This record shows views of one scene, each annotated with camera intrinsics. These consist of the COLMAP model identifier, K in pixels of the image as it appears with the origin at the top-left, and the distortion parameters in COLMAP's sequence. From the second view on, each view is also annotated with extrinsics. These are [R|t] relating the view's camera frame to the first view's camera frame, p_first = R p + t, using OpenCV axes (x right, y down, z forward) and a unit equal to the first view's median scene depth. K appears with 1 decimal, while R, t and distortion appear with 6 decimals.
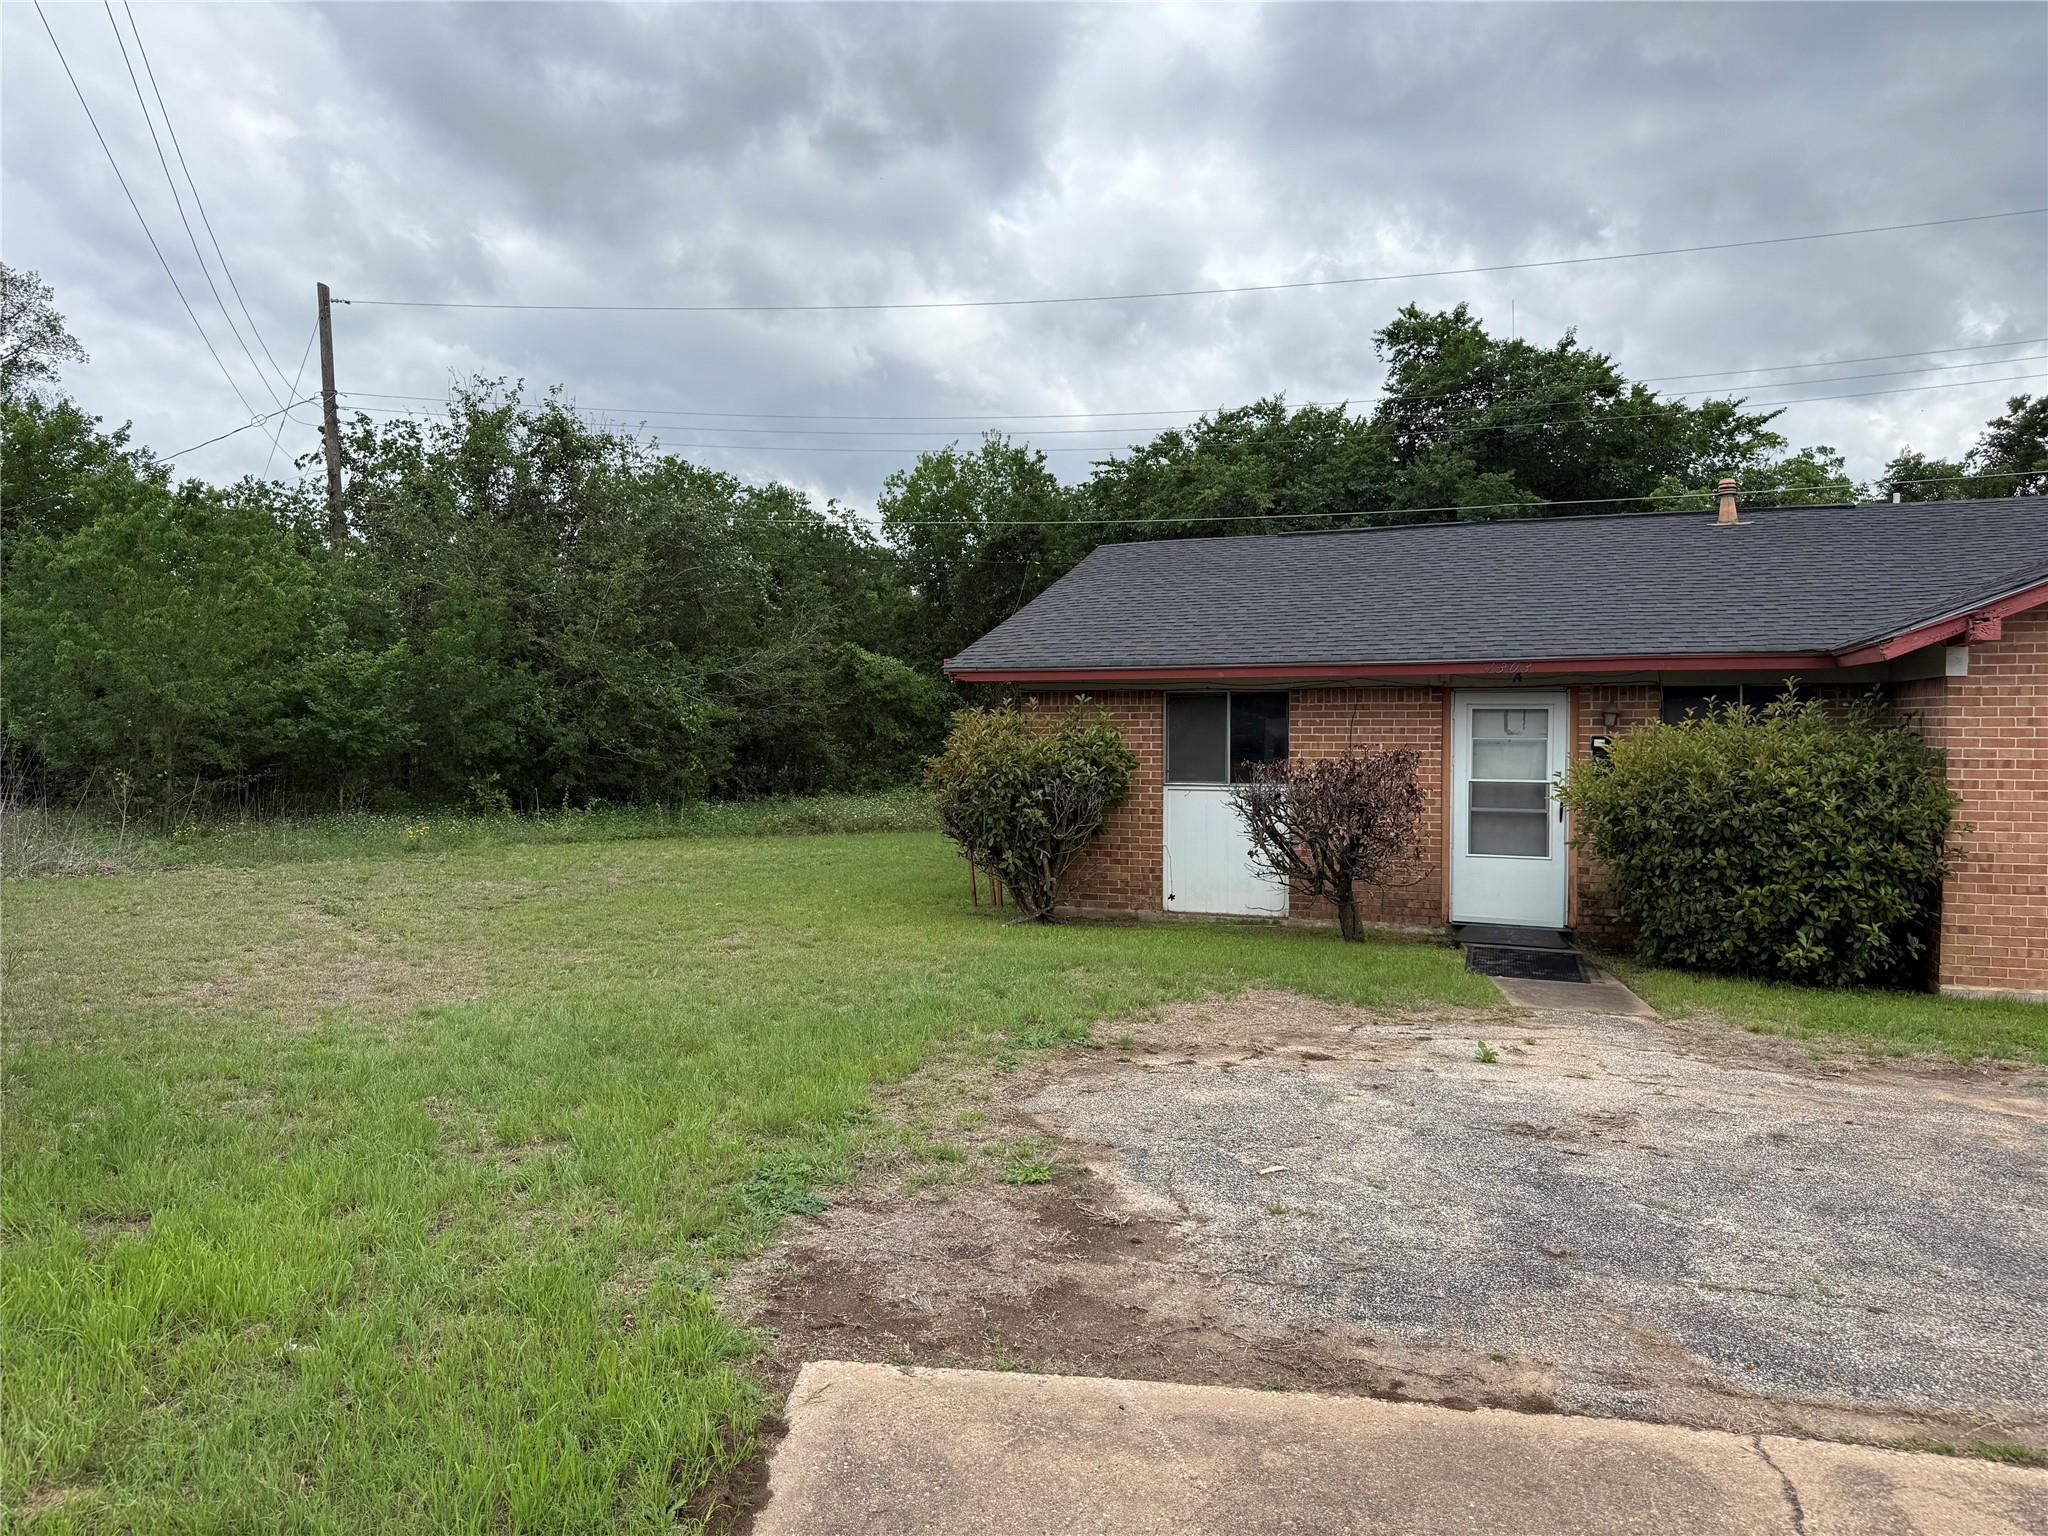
lens RADIAL K [[1428.1, 0, 1023.3], [0, 1428.1, 787.0], [0, 0, 1]] dist [0.050080, -0.072835]
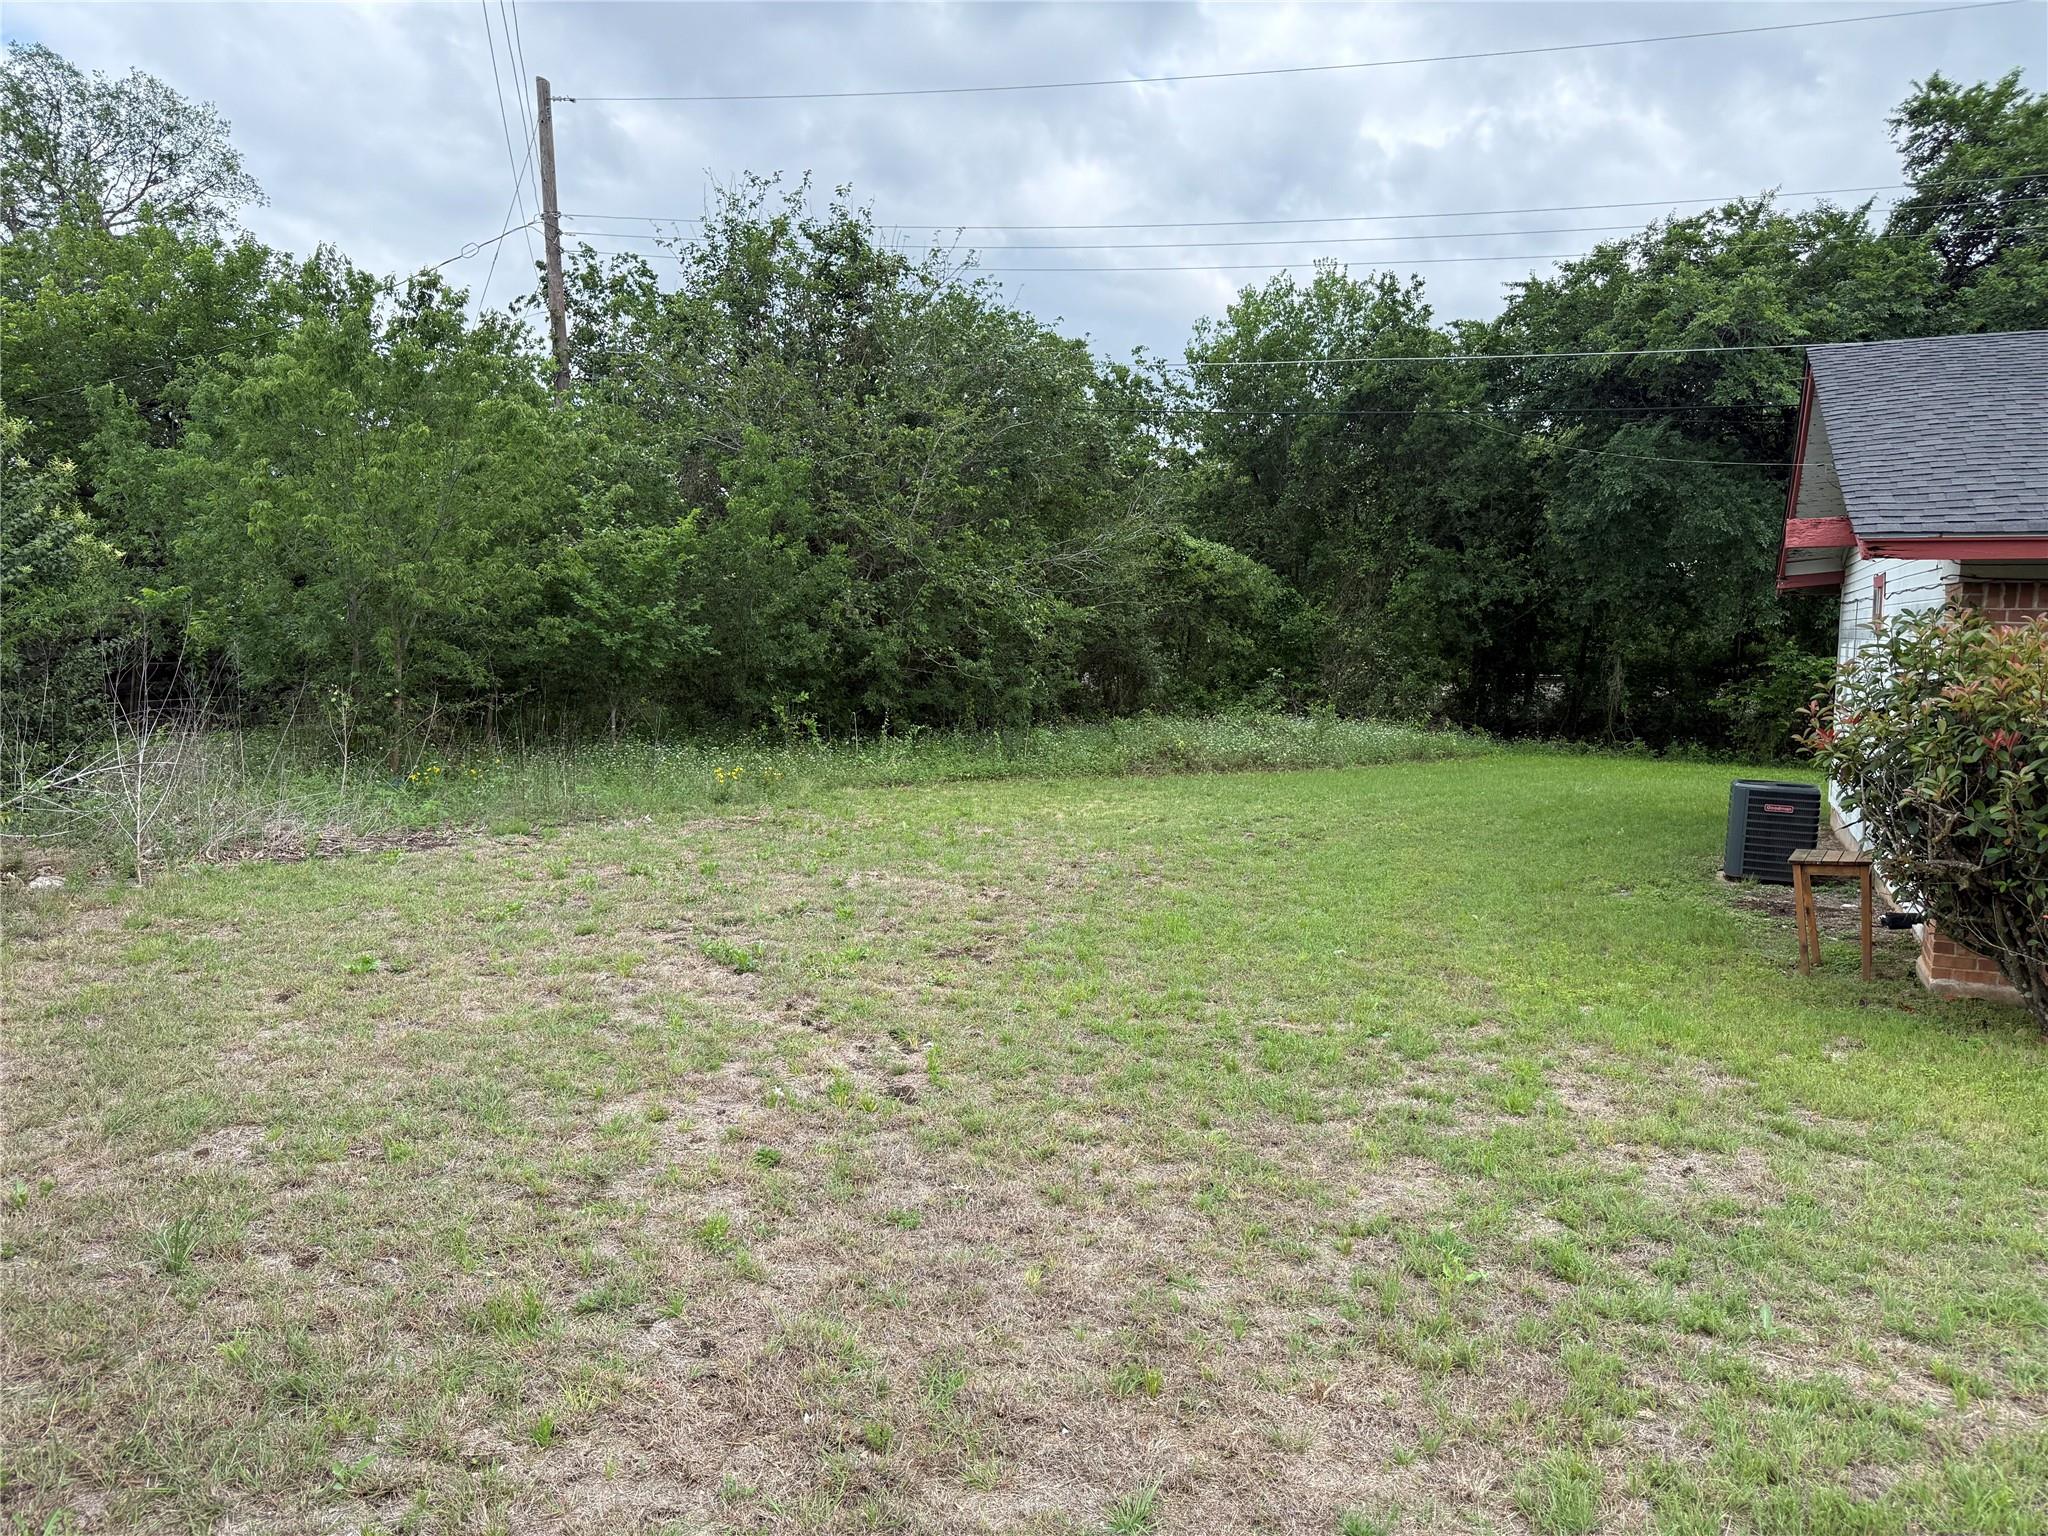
lens RADIAL K [[1428.1, 0, 1021.9], [0, 1428.1, 804.8], [0, 0, 1]] dist [0.050080, -0.072835]
pose [[0.994746, 0.021927, -0.099995, -0.233755], [-0.013656, 0.996484, 0.082665, -0.019269], [0.101456, -0.080865, 0.991548, 0.345303]]
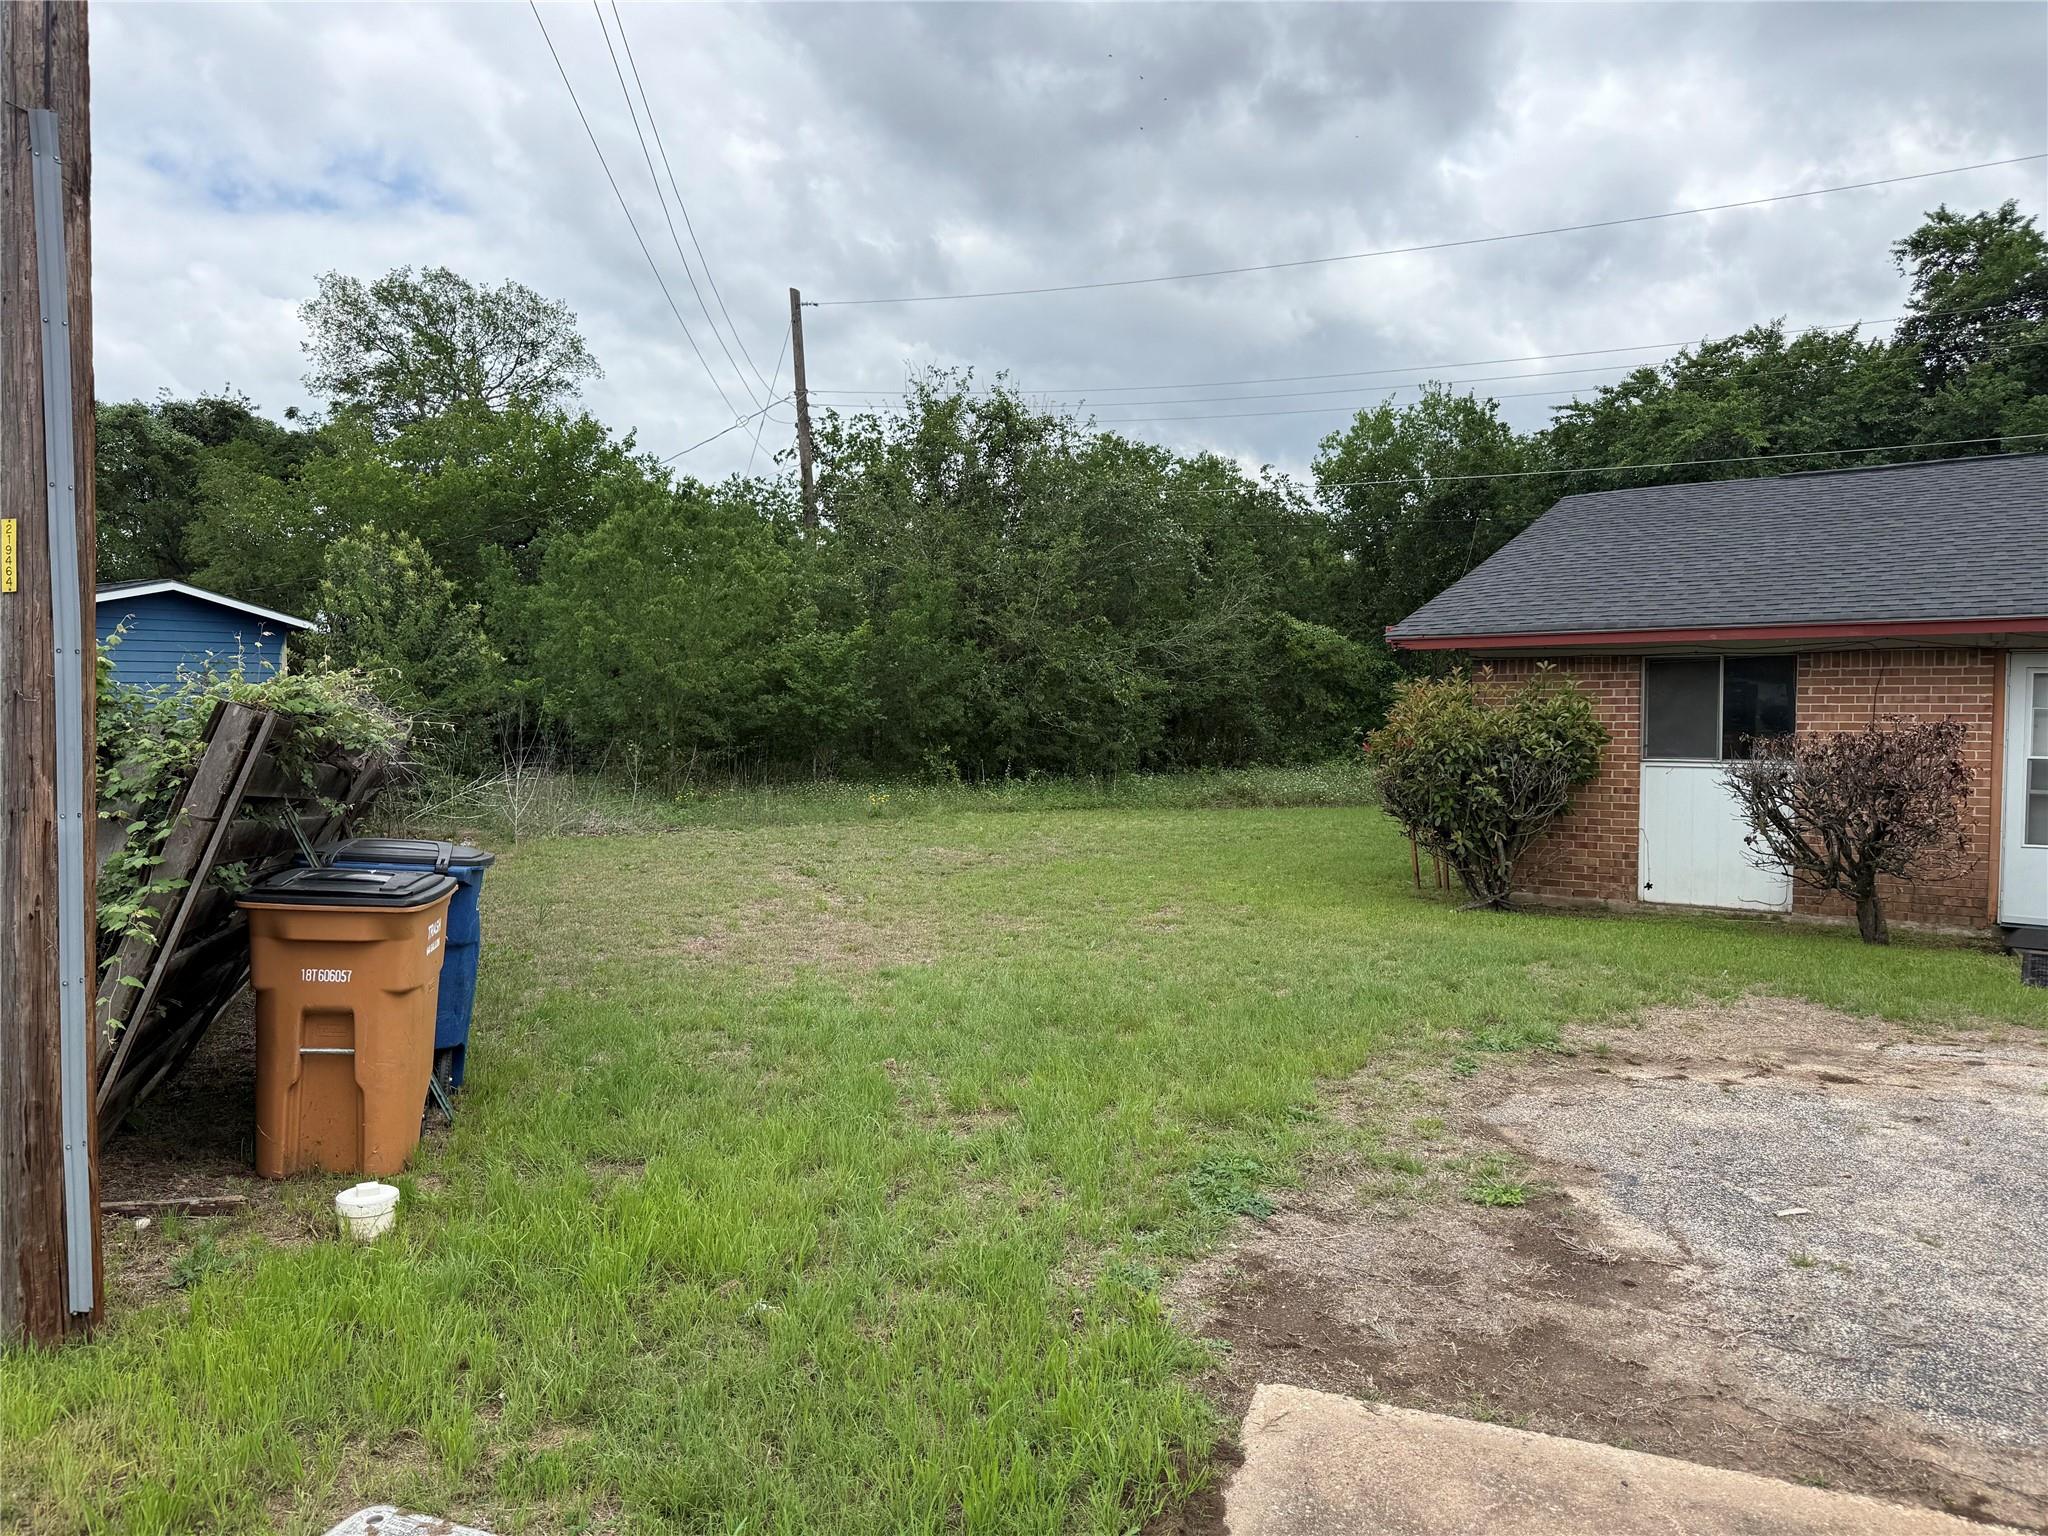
lens RADIAL K [[1428.1, 0, 1042.5], [0, 1428.1, 793.0], [0, 0, 1]] dist [0.050080, -0.072835]
pose [[0.959976, 0.011870, -0.279831, -0.007404], [-0.005142, 0.999680, 0.024763, -0.001500], [0.280036, -0.022333, 0.959730, 0.017767]]
